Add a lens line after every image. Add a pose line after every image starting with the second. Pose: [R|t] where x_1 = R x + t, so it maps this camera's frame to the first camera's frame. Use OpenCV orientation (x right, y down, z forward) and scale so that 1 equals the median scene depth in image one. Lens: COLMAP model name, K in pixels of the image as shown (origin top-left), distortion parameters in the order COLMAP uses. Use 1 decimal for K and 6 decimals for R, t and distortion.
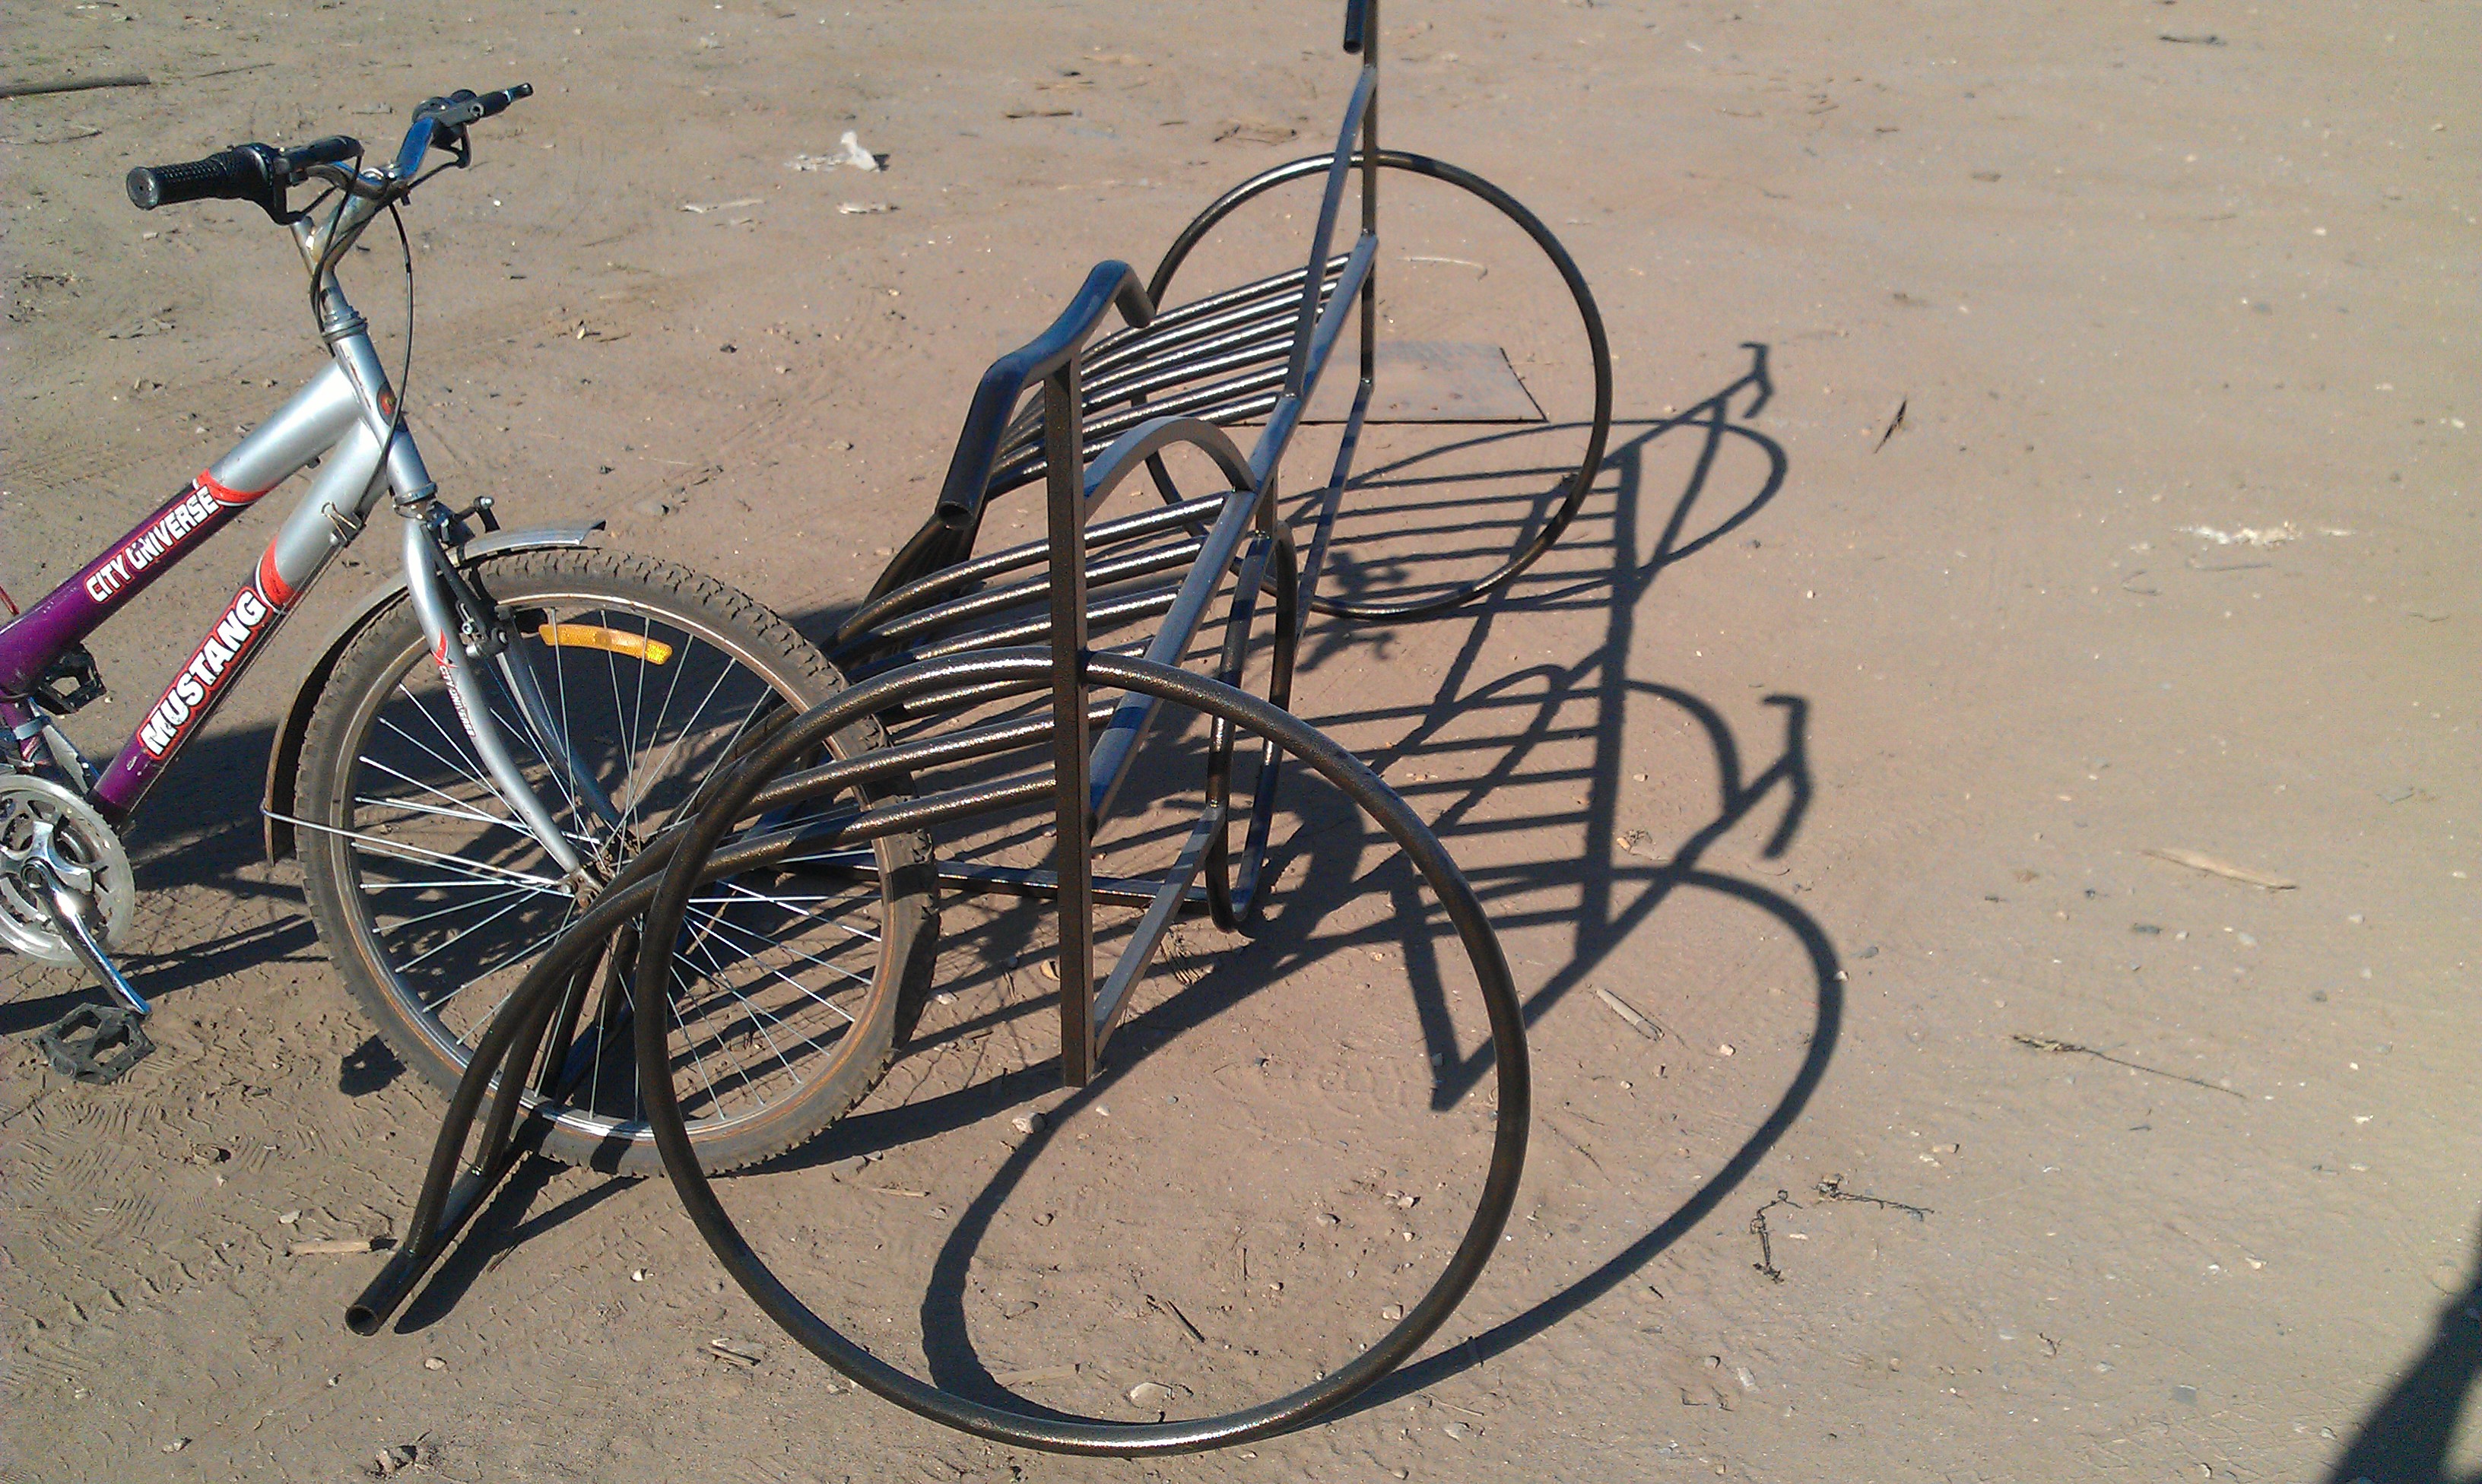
lens RADIAL K [[2900.6, 0, 1255.4], [0, 2900.6, 756.7], [0, 0, 1]] dist [-0.034250, 0.000000]
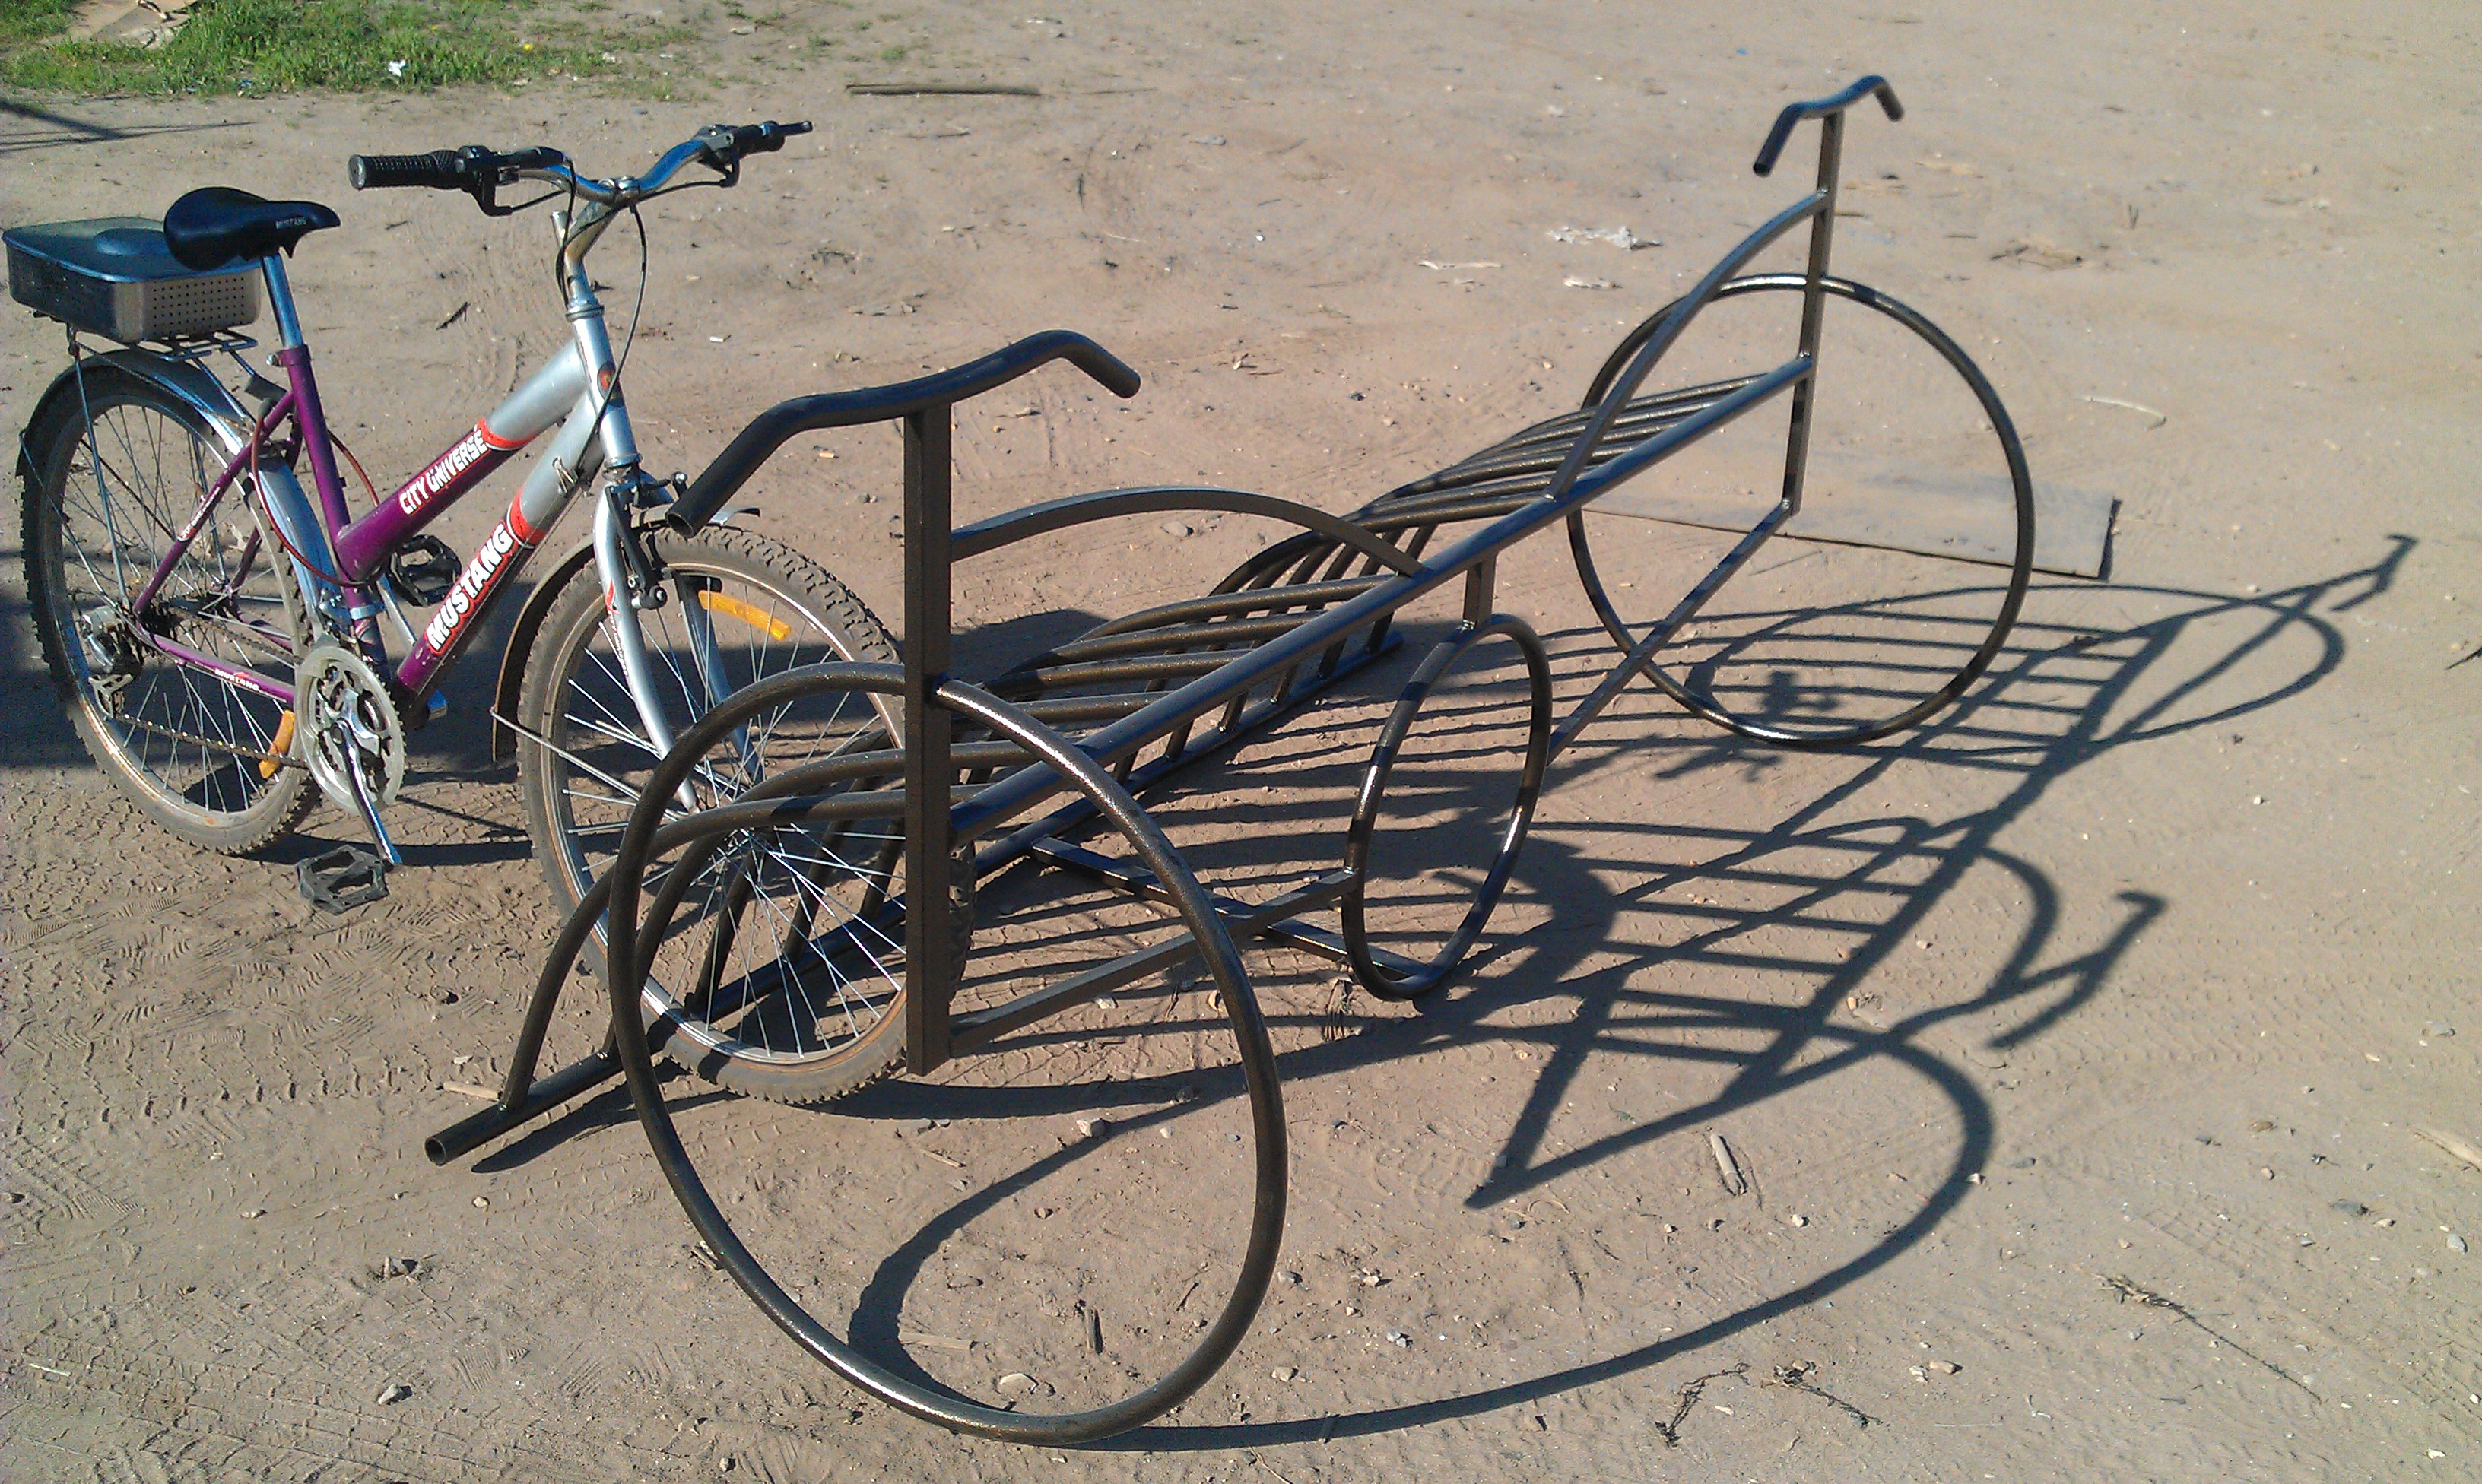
lens RADIAL K [[2900.6, 0, 1253.5], [0, 2900.6, 735.9], [0, 0, 1]] dist [-0.034250, 0.000000]
pose [[0.914233, 0.172810, -0.366490, 0.295793], [-0.183681, 0.982972, 0.005292, -0.027356], [0.361164, 0.062479, 0.930407, 0.018442]]
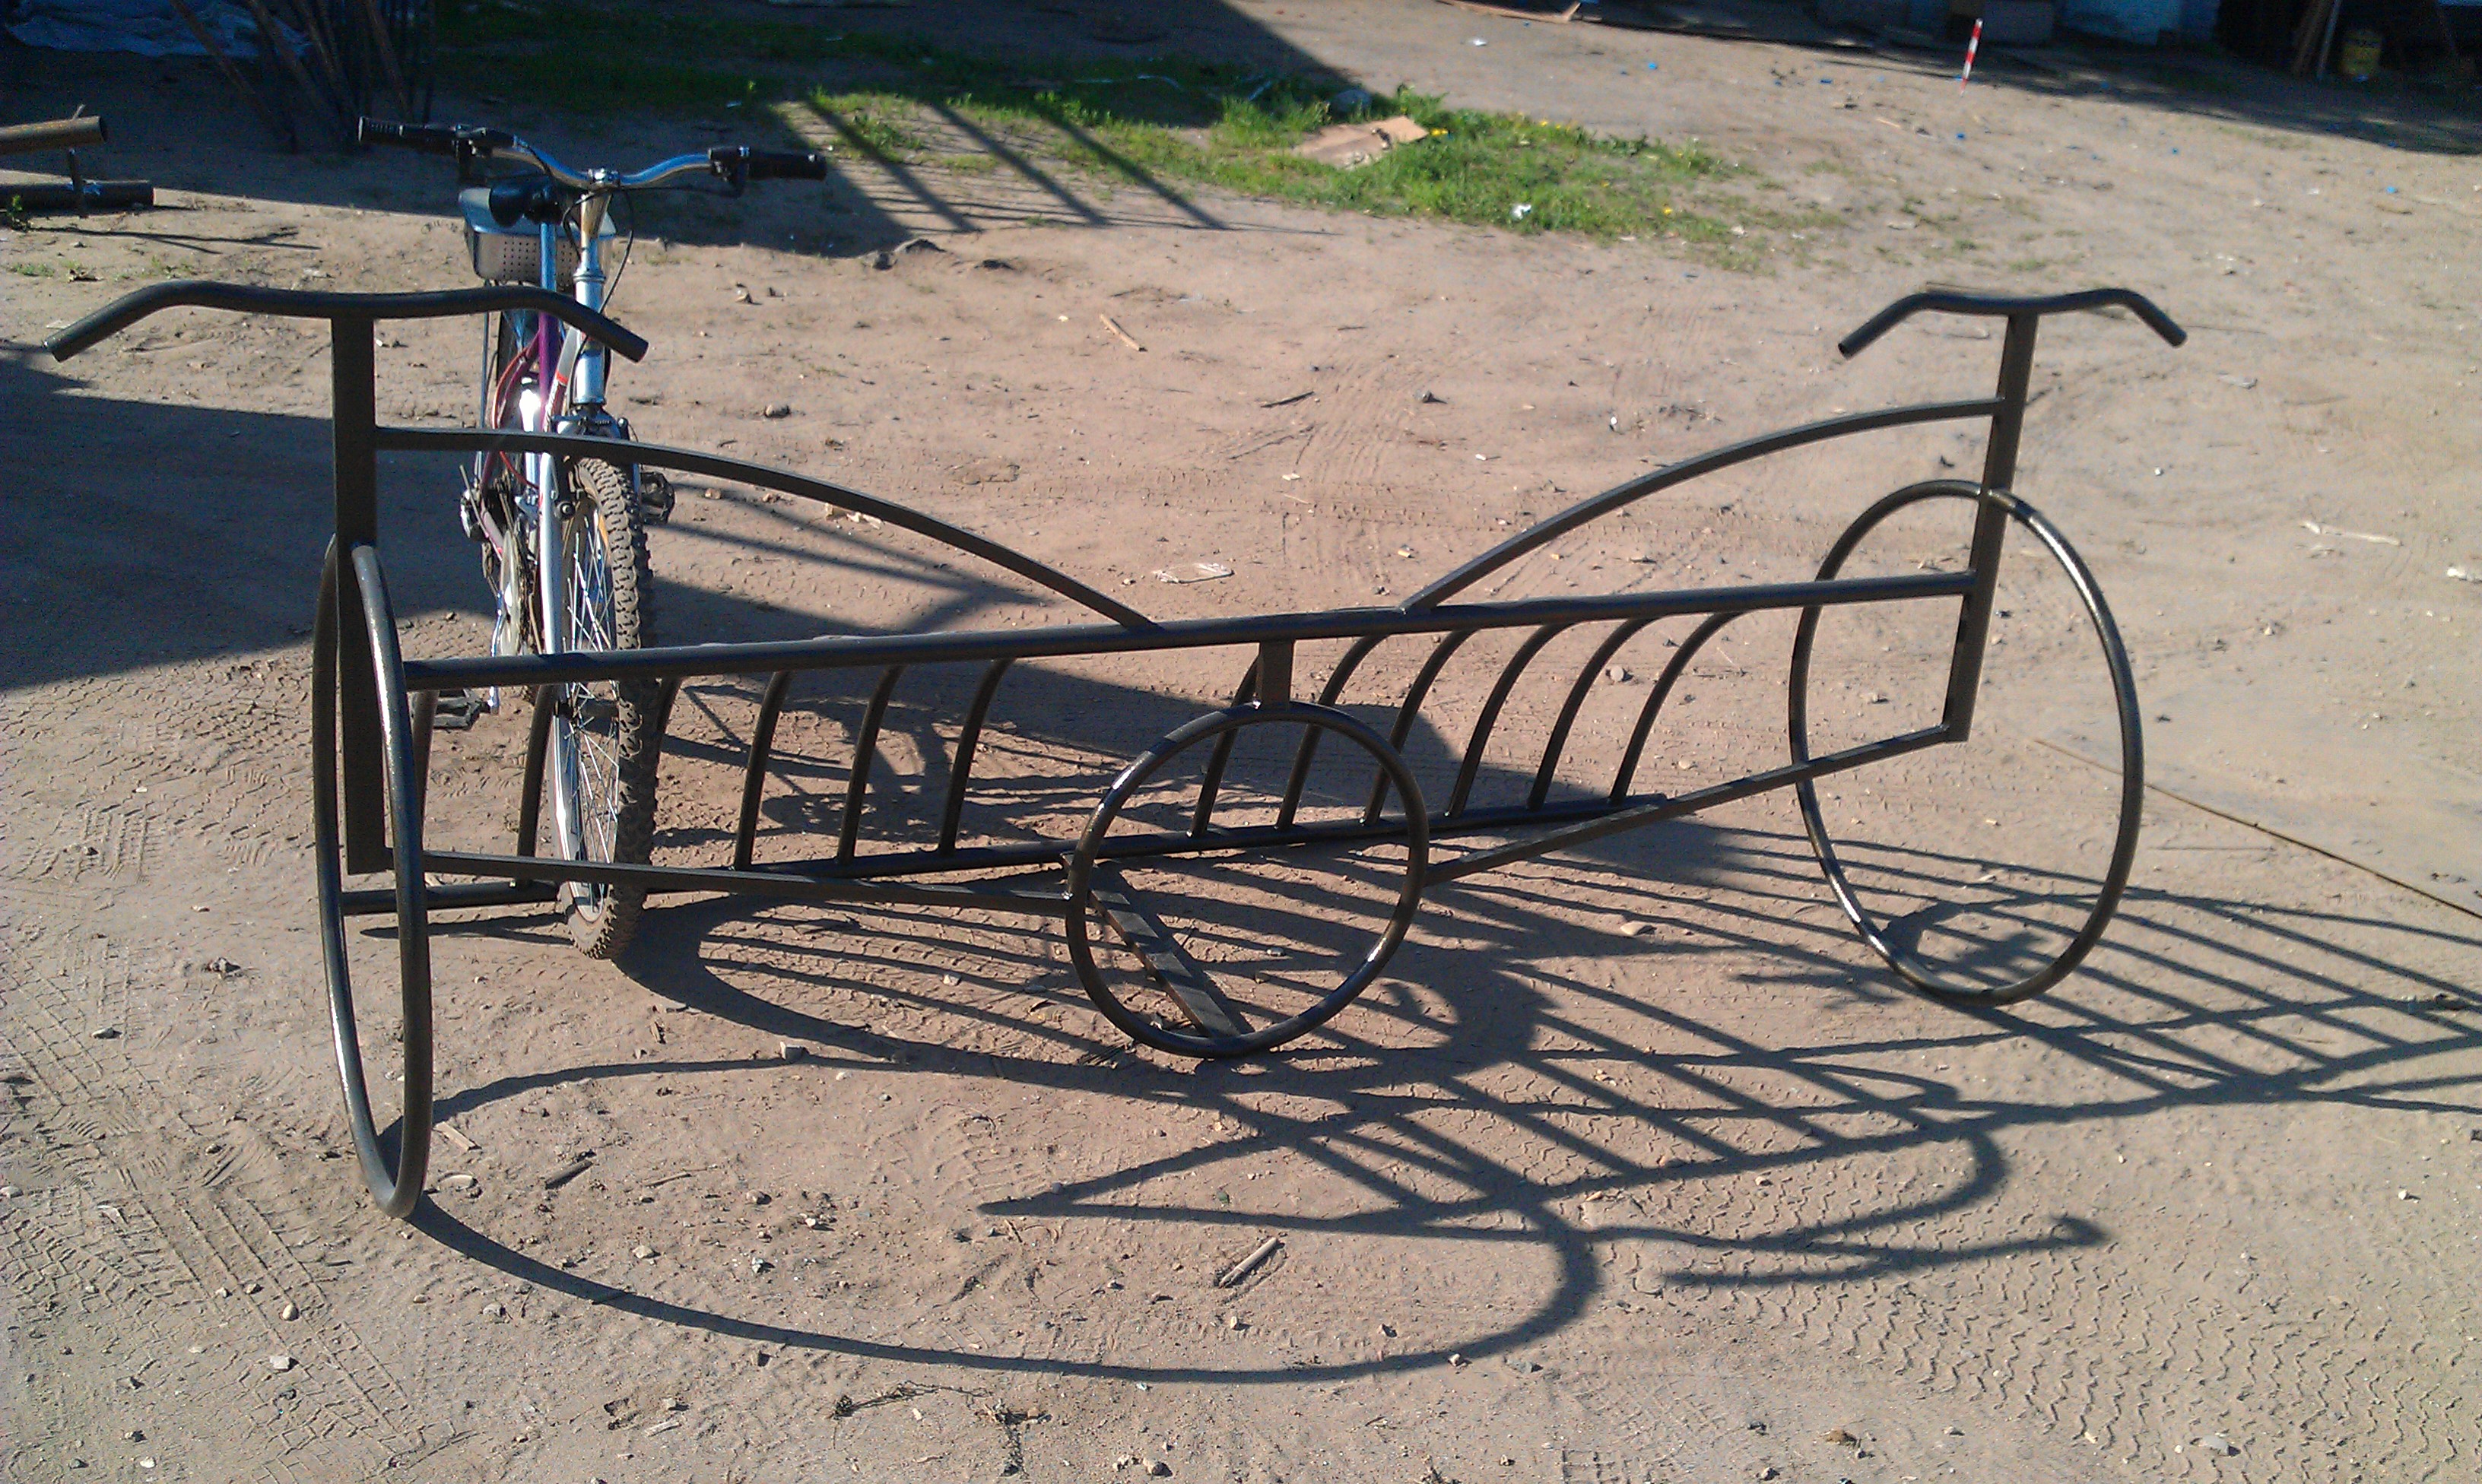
lens RADIAL K [[2900.6, 0, 1243.2], [0, 2900.6, 737.9], [0, 0, 1]] dist [-0.034250, 0.000000]
pose [[0.487095, 0.307526, -0.817414, 0.809001], [-0.395258, 0.912239, 0.107668, -0.164123], [0.778787, 0.270645, 0.565899, 0.371742]]
